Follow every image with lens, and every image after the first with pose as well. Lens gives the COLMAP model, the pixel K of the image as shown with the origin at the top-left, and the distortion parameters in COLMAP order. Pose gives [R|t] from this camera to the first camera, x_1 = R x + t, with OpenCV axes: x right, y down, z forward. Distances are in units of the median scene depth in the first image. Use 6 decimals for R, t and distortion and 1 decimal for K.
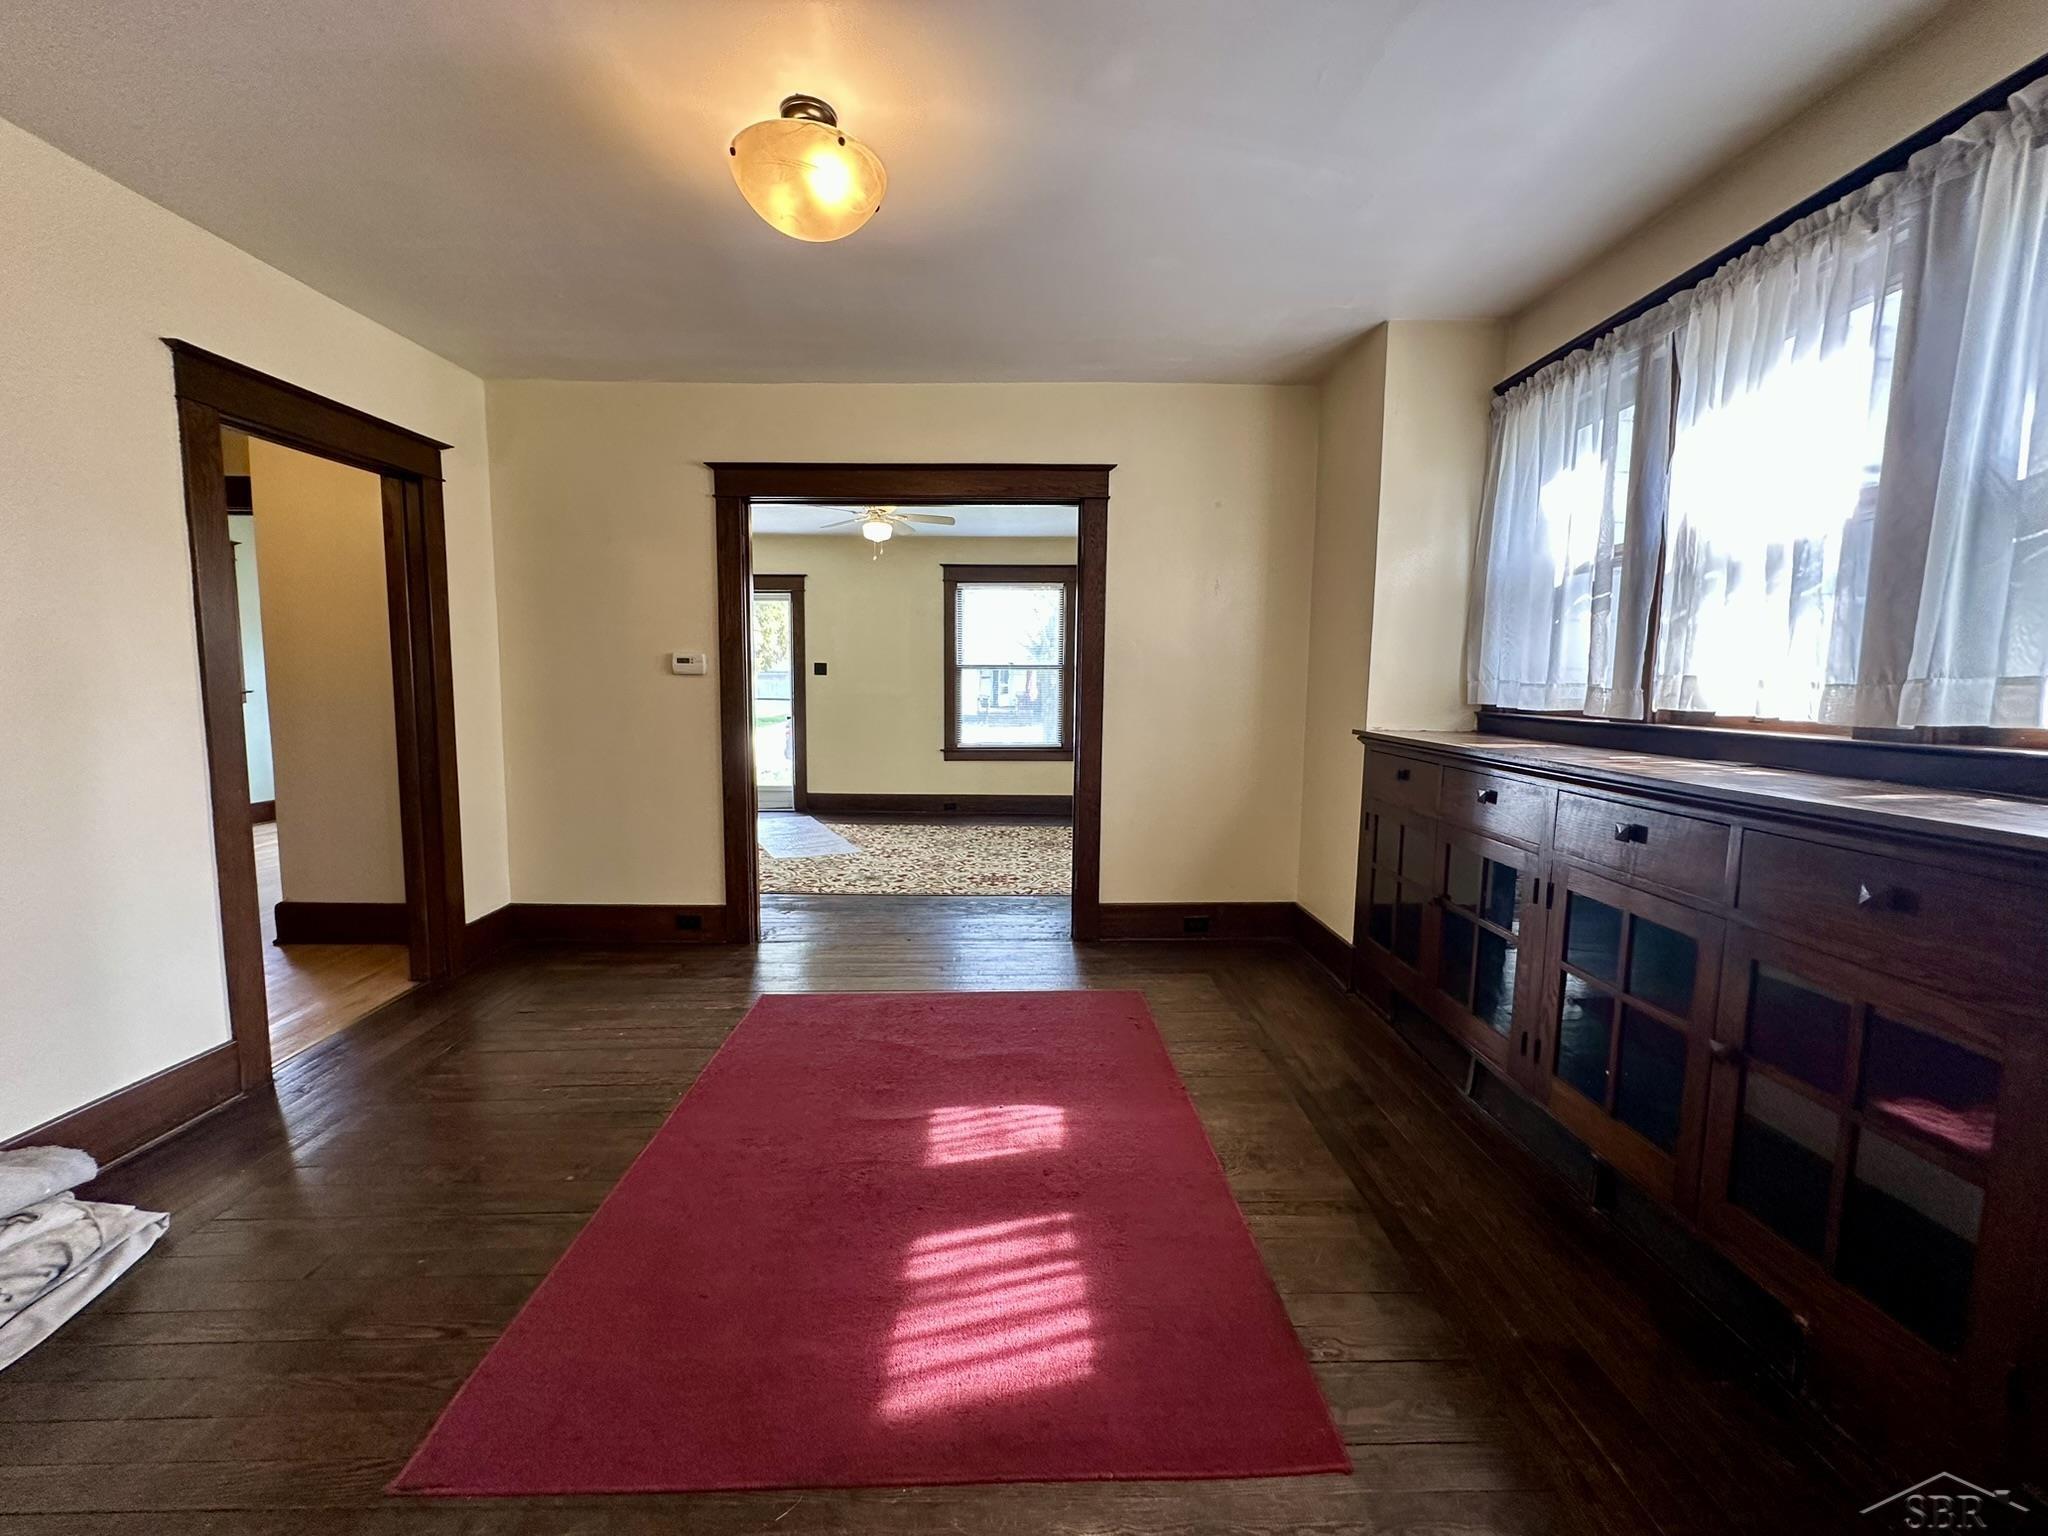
lens RADIAL K [[811.5, 0, 1015.4], [0, 811.5, 759.3], [0, 0, 1]] dist [-0.000263, 0.000205]
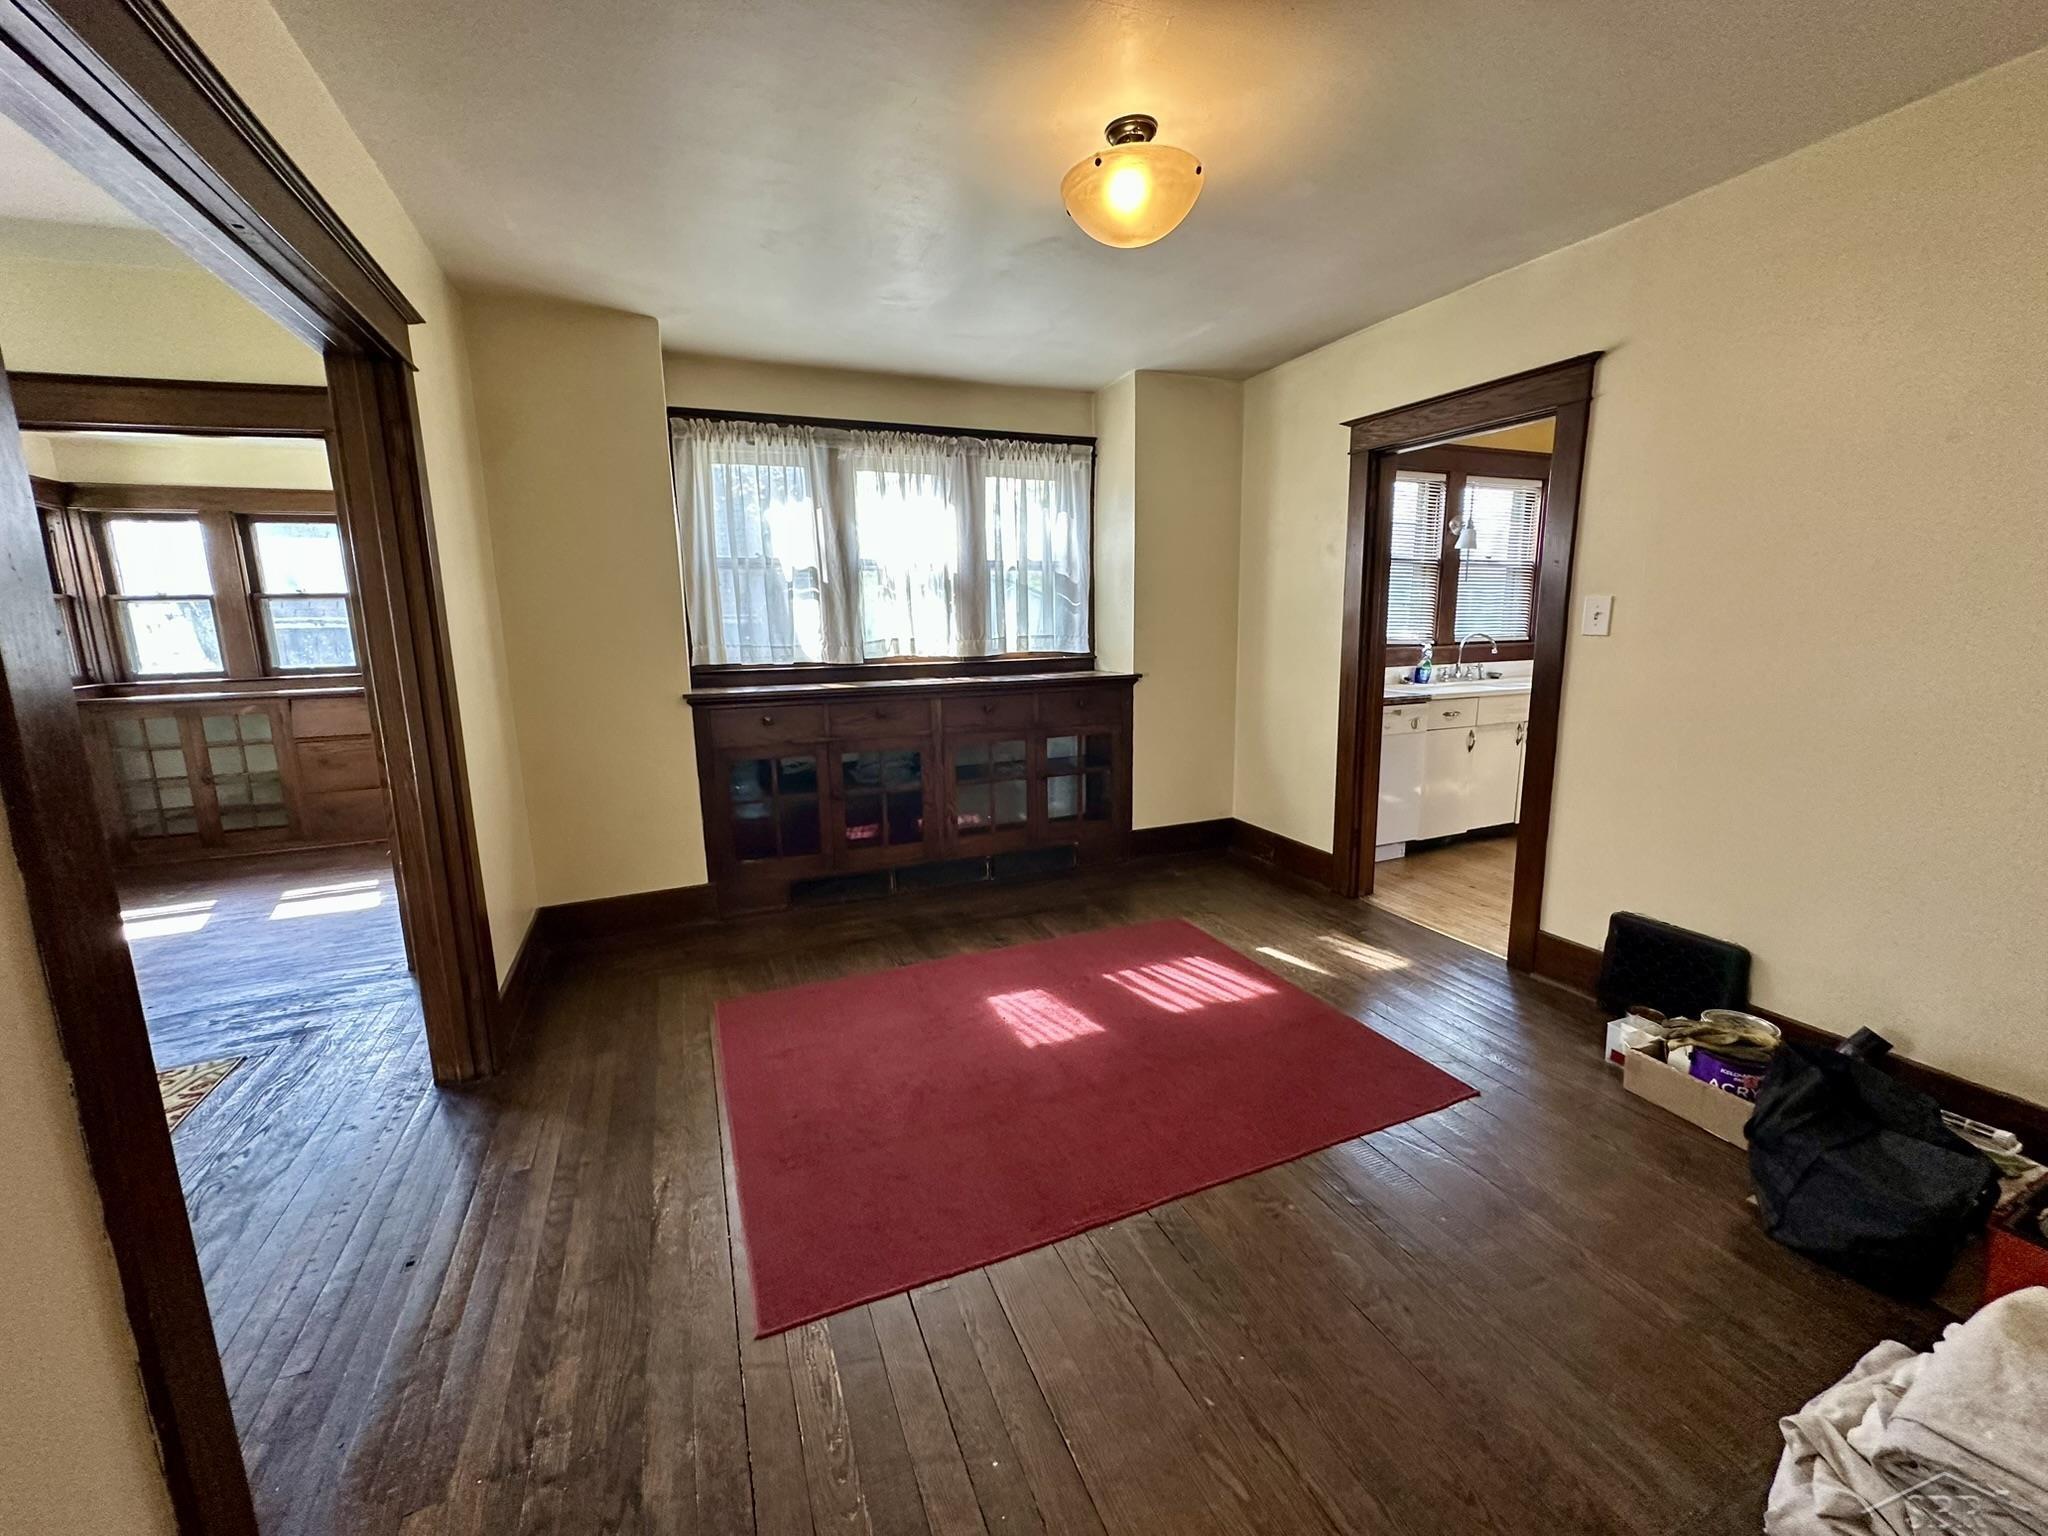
lens RADIAL K [[811.5, 0, 1010.3], [0, 811.5, 763.9], [0, 0, 1]] dist [-0.000263, 0.000205]
pose [[-0.370440, -0.155365, 0.915771, -1.063936], [0.112320, 0.971185, 0.210201, -0.176969], [-0.922040, 0.180726, -0.342316, 1.372185]]
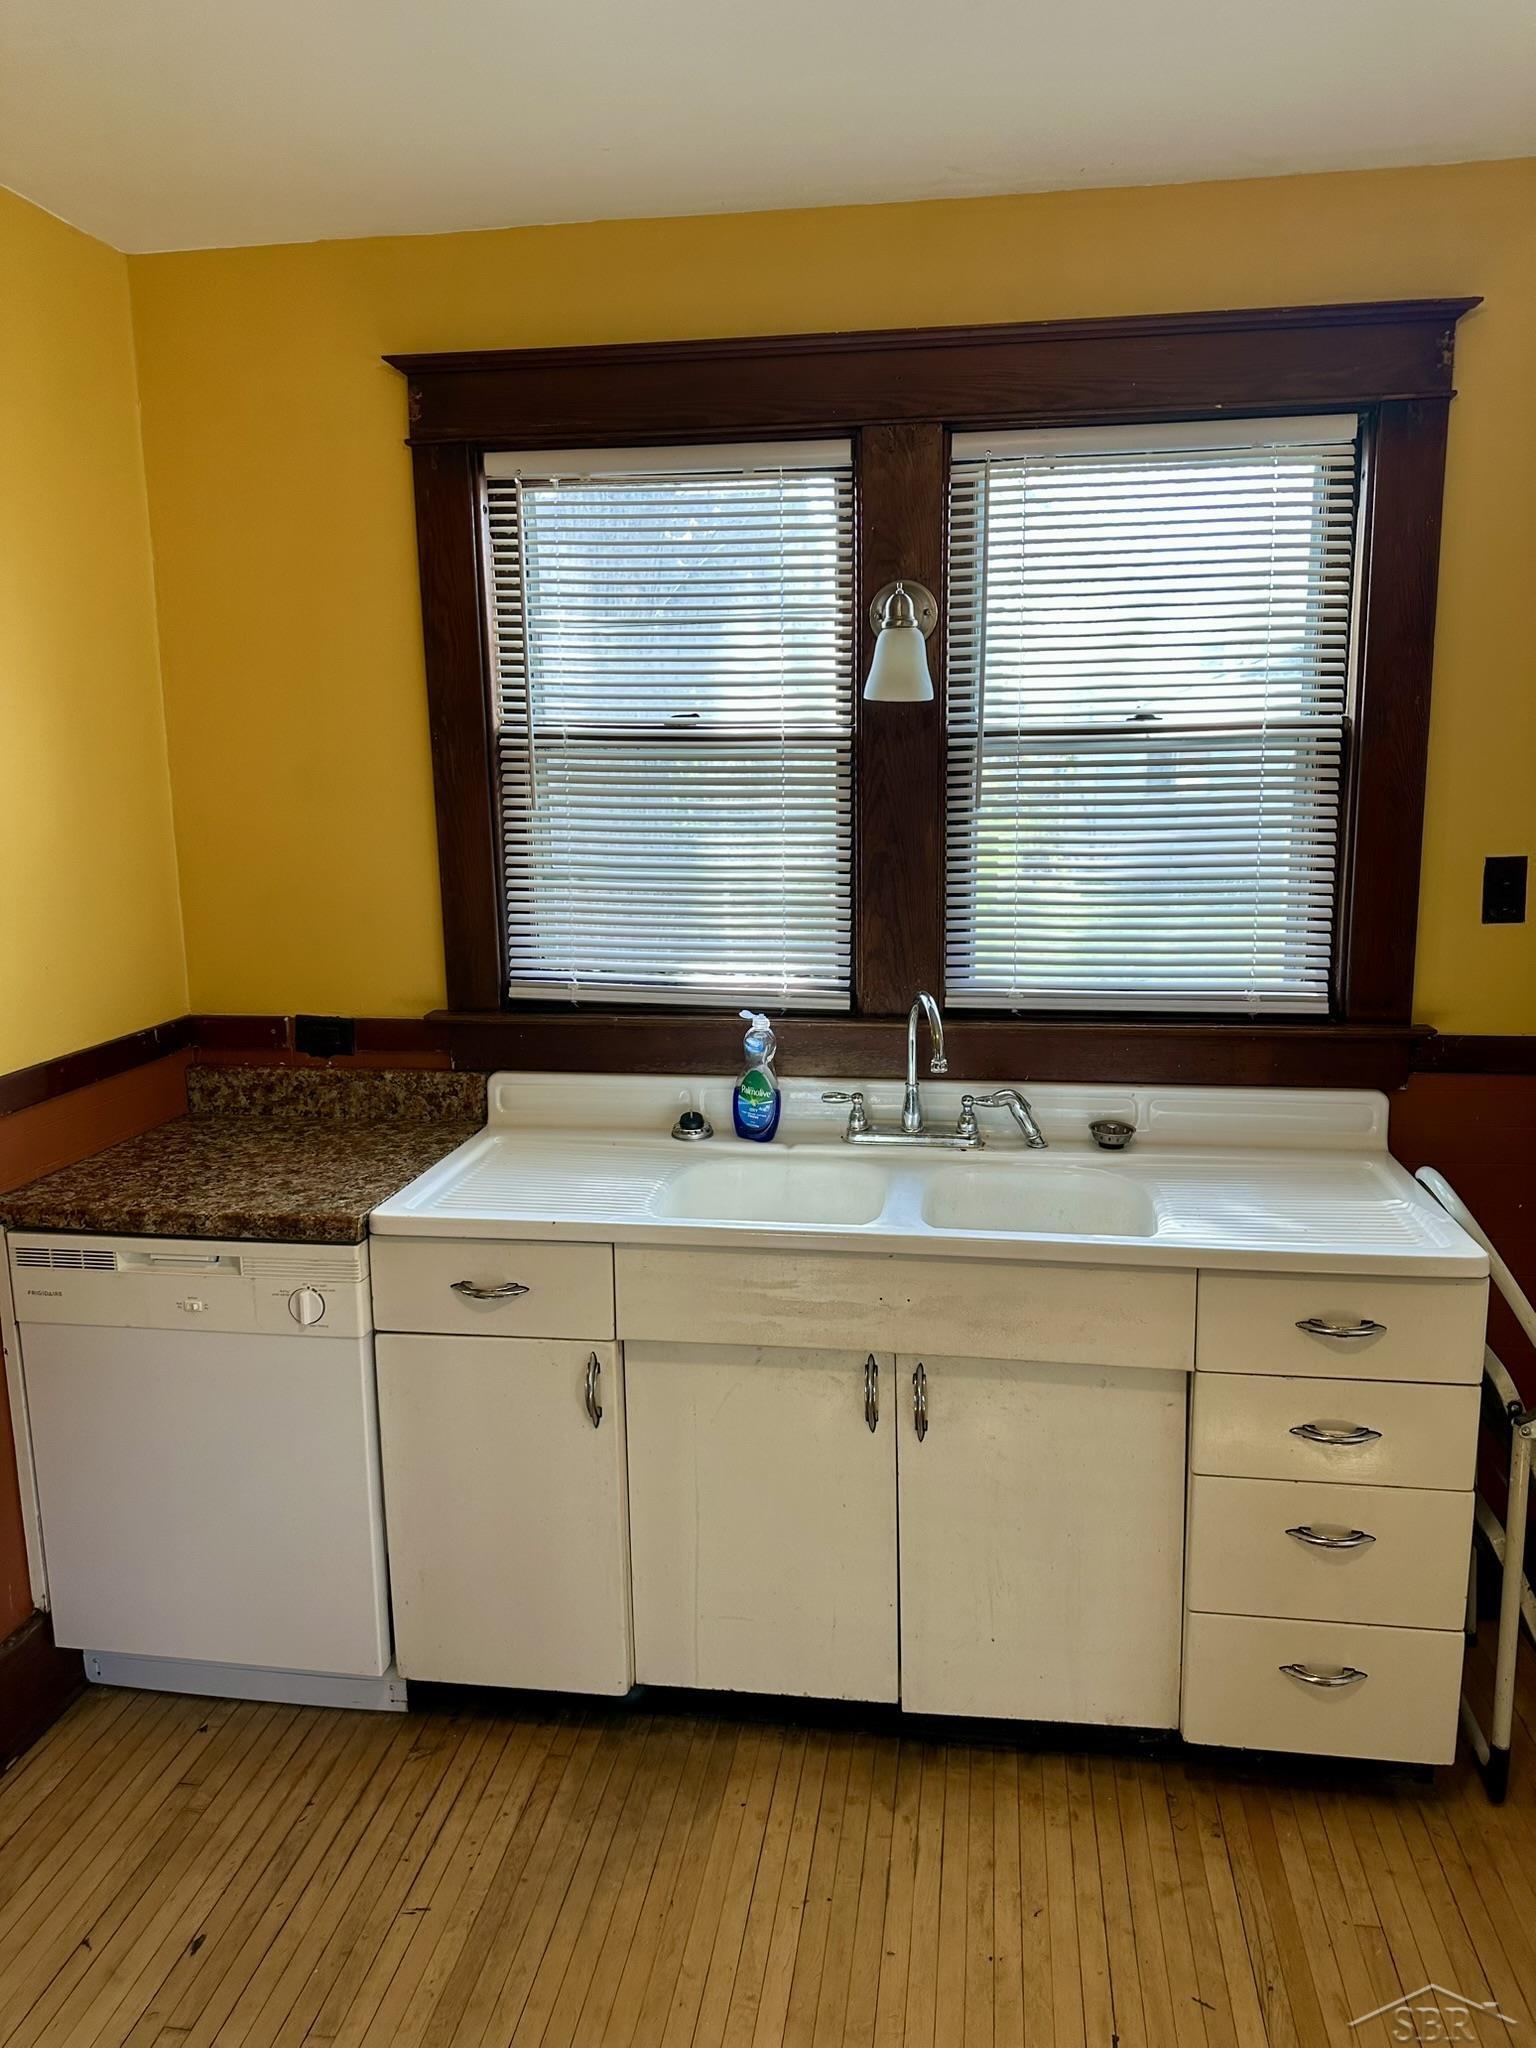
lens RADIAL K [[1441.1, 0, 775.3], [0, 1441.1, 1005.6], [0, 0, 1]] dist [0.049201, -0.053932]
pose [[0.155286, -0.170686, 0.973012, -0.576480], [0.117056, 0.981200, 0.153441, -0.091853], [-0.980910, 0.090070, 0.172347, -0.661504]]
